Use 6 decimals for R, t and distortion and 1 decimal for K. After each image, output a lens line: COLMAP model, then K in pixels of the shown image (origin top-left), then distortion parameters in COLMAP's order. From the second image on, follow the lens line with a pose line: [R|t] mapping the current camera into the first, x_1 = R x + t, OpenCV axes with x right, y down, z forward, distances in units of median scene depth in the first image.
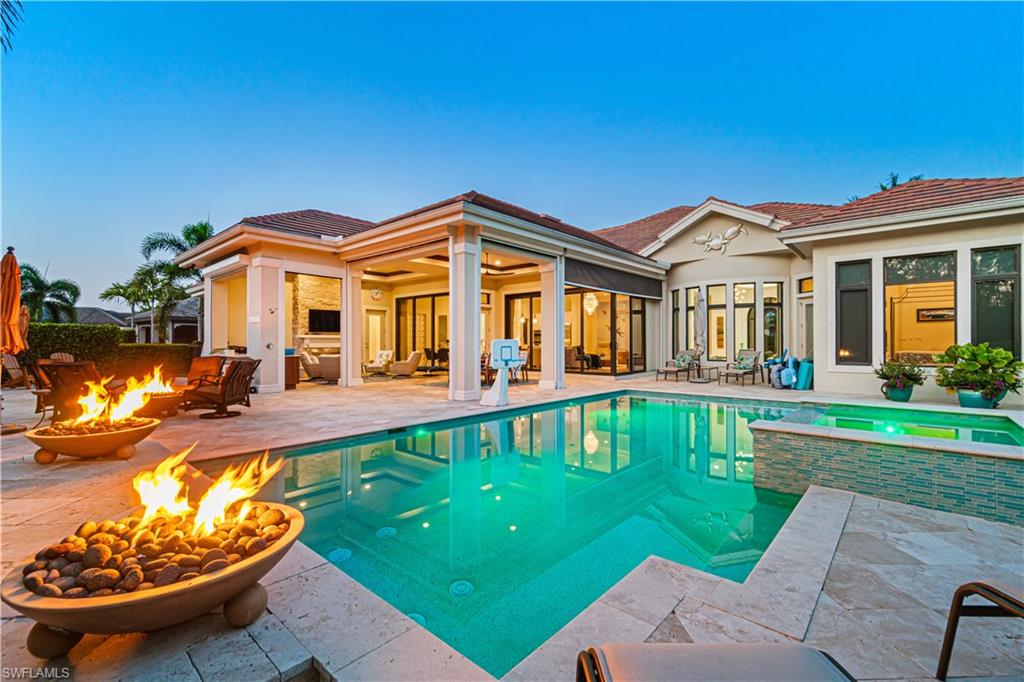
lens RADIAL K [[445.9, 0, 510.1], [0, 445.9, 334.8], [0, 0, 1]] dist [0.010130, 0.000005]
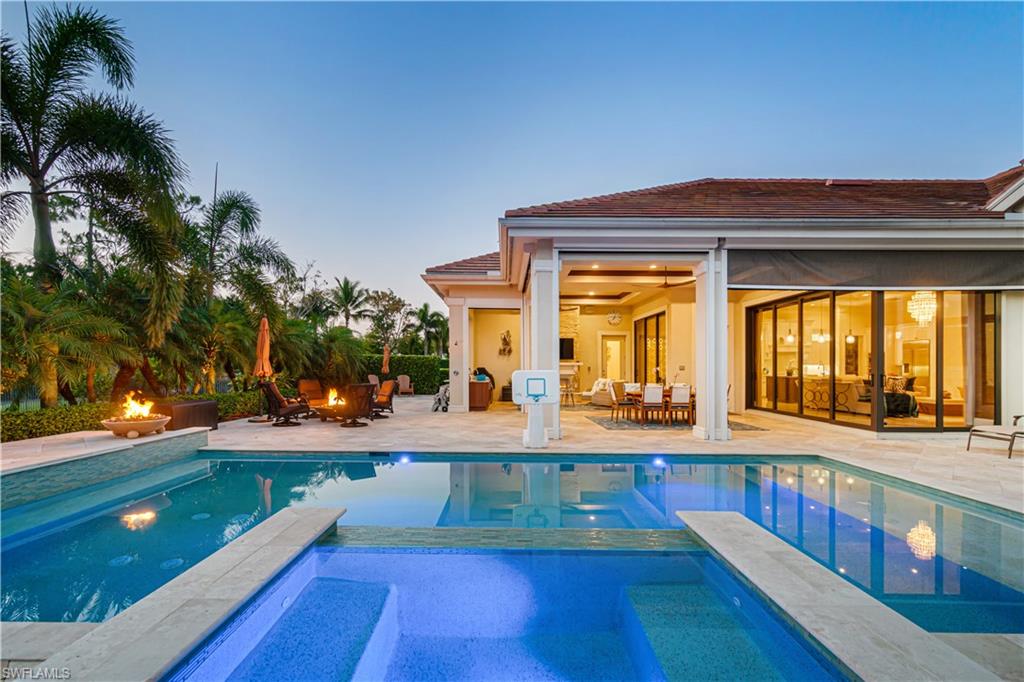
lens RADIAL K [[460.2, 0, 497.4], [0, 460.2, 365.3], [0, 0, 1]] dist [-0.001735, -0.000290]
pose [[0.663084, 0.002757, -0.748540, 0.293620], [0.007439, 0.999920, 0.010272, -0.004284], [0.748508, -0.012380, 0.663010, 0.185948]]
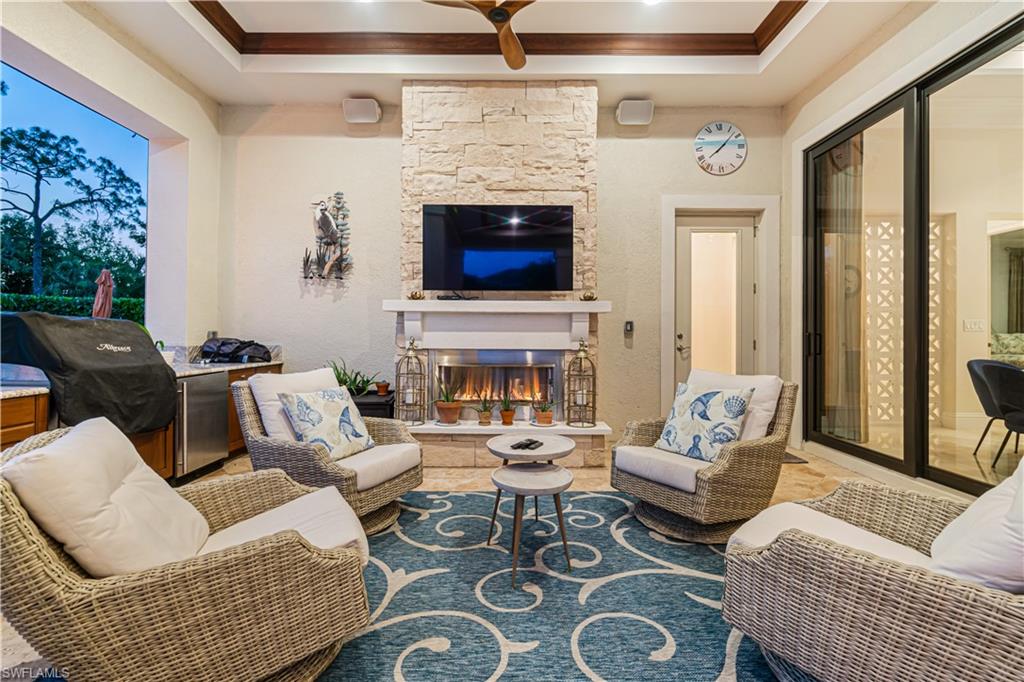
lens RADIAL K [[445.9, 0, 510.1], [0, 445.9, 334.8], [0, 0, 1]] dist [0.010130, 0.000005]
pose [[0.664309, -0.000245, -0.747458, -0.202625], [0.007217, 0.999955, 0.006087, 0.017475], [0.747423, -0.009438, 0.664281, 0.806623]]
